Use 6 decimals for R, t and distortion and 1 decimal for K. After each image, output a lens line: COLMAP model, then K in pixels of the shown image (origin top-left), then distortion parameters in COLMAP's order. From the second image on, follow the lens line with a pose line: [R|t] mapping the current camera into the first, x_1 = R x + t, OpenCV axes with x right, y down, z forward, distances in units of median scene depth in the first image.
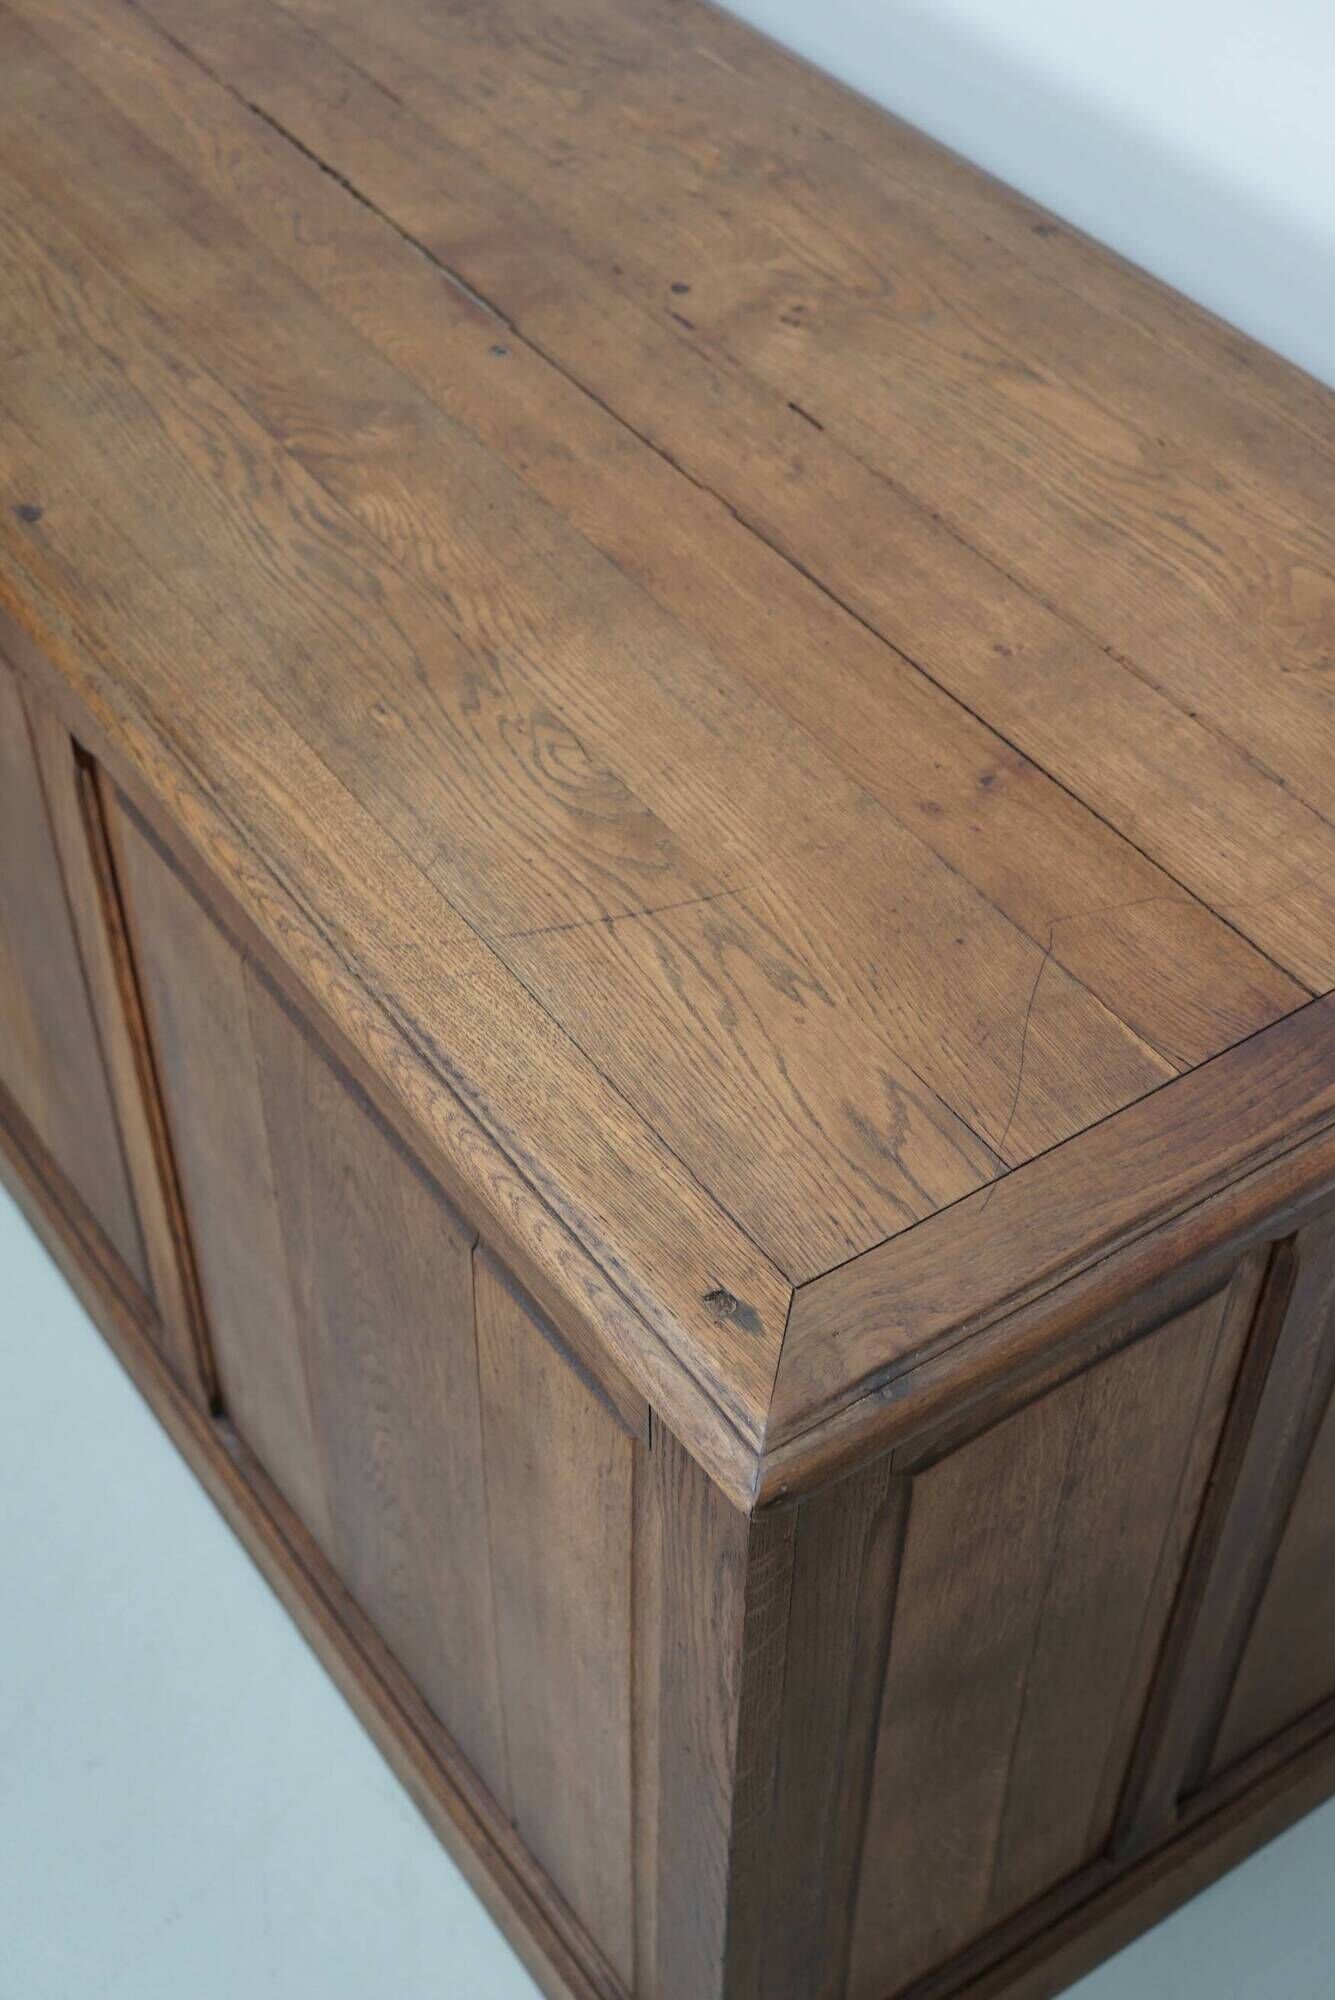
lens RADIAL K [[2548.9, 0, 689.7], [0, 2548.9, 997.5], [0, 0, 1]] dist [-0.089137, 0.000000]
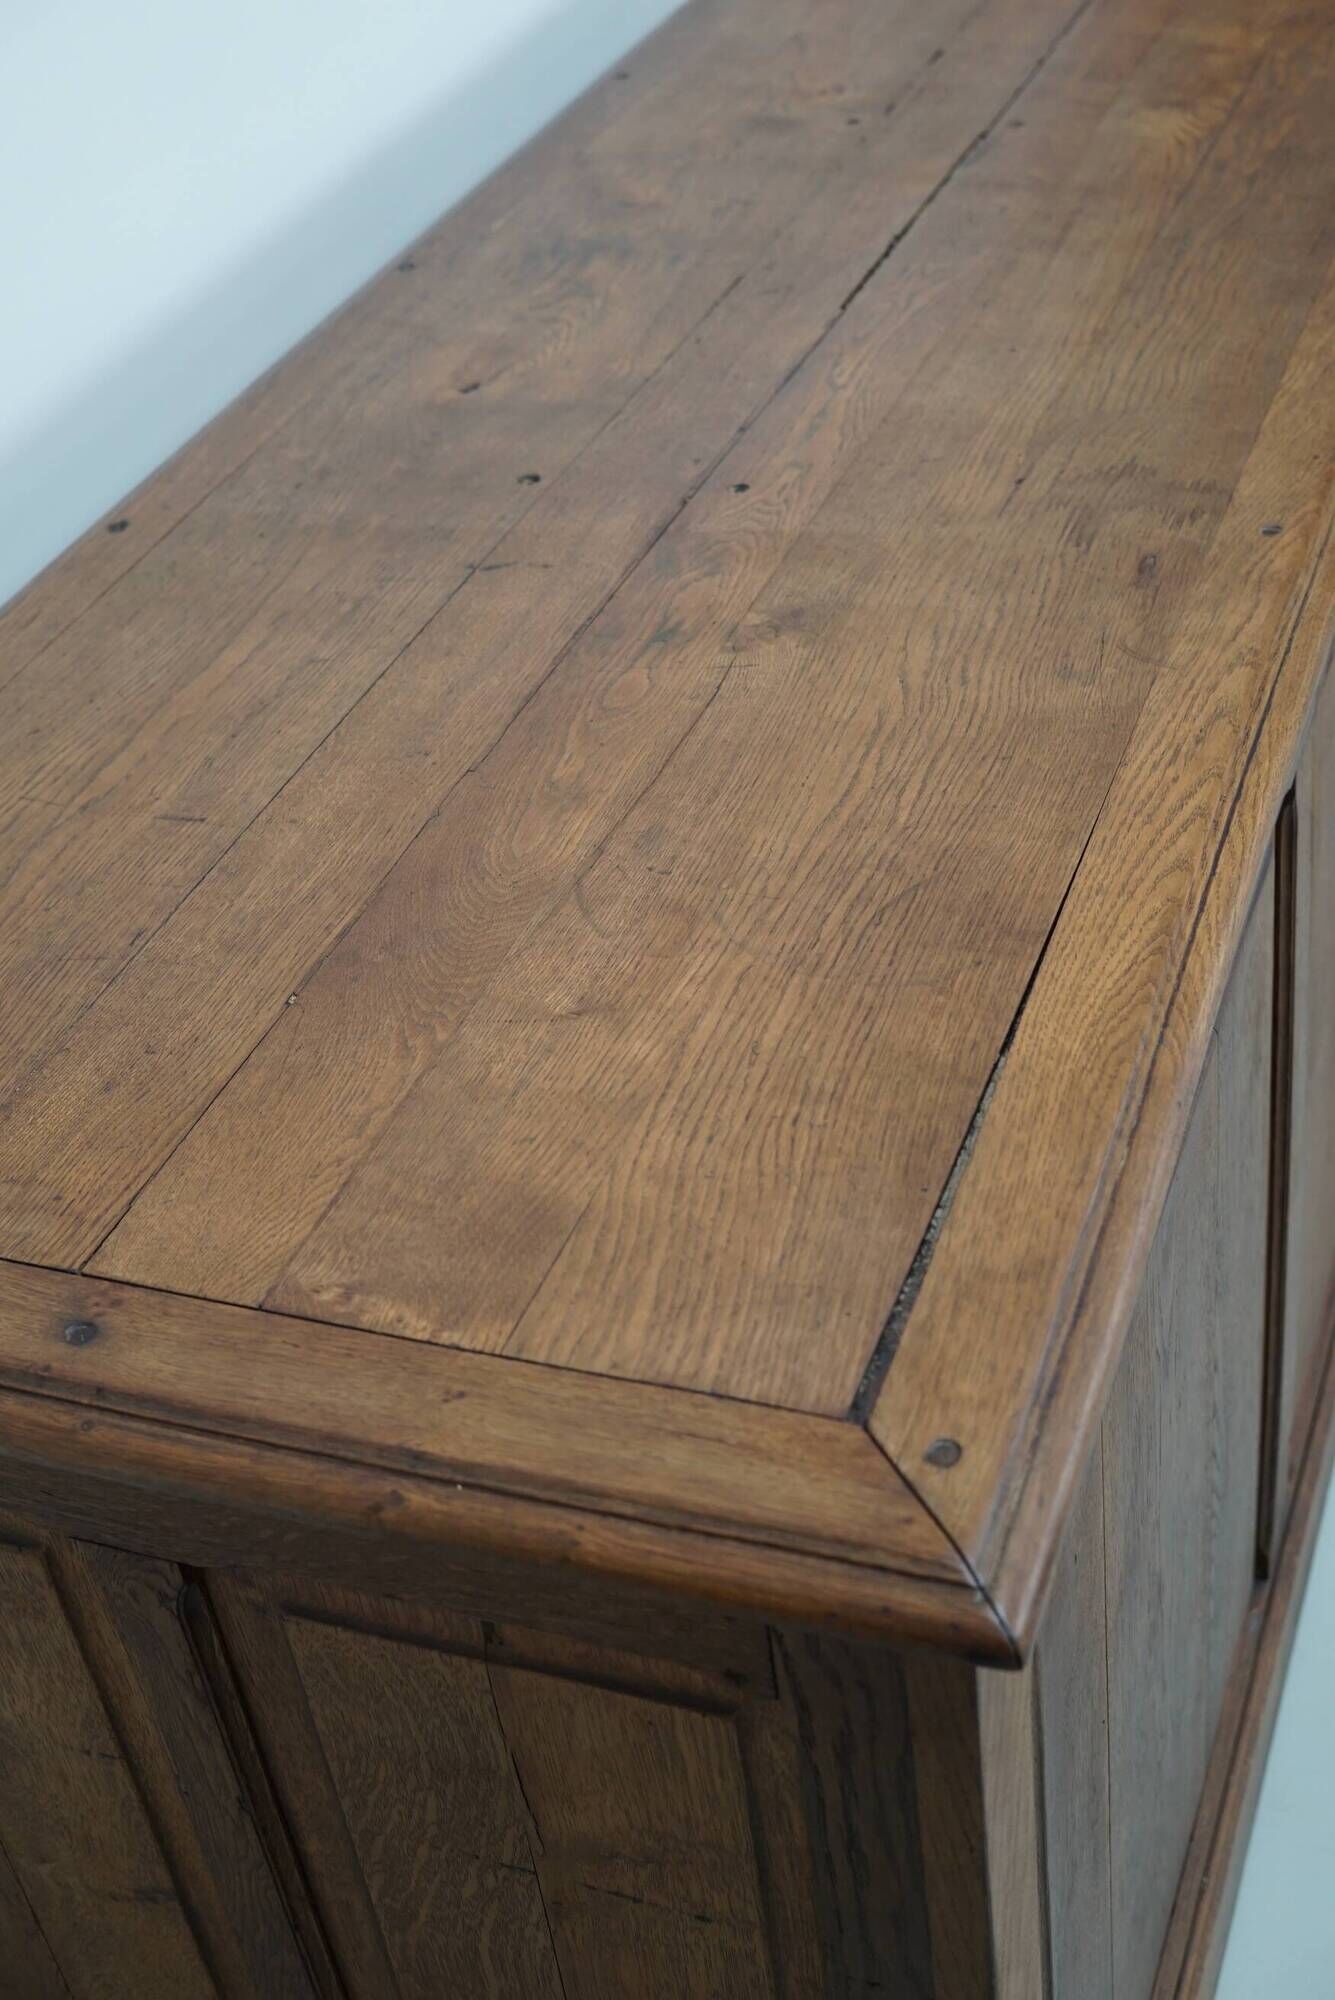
lens RADIAL K [[2548.9, 0, 656.7], [0, 2548.9, 997.8], [0, 0, 1]] dist [-0.089137, 0.000000]
pose [[-0.565928, -0.444395, 0.694434, -1.314525], [0.661967, 0.257161, 0.704037, -1.450111], [-0.491452, 0.858126, 0.148640, 1.611378]]
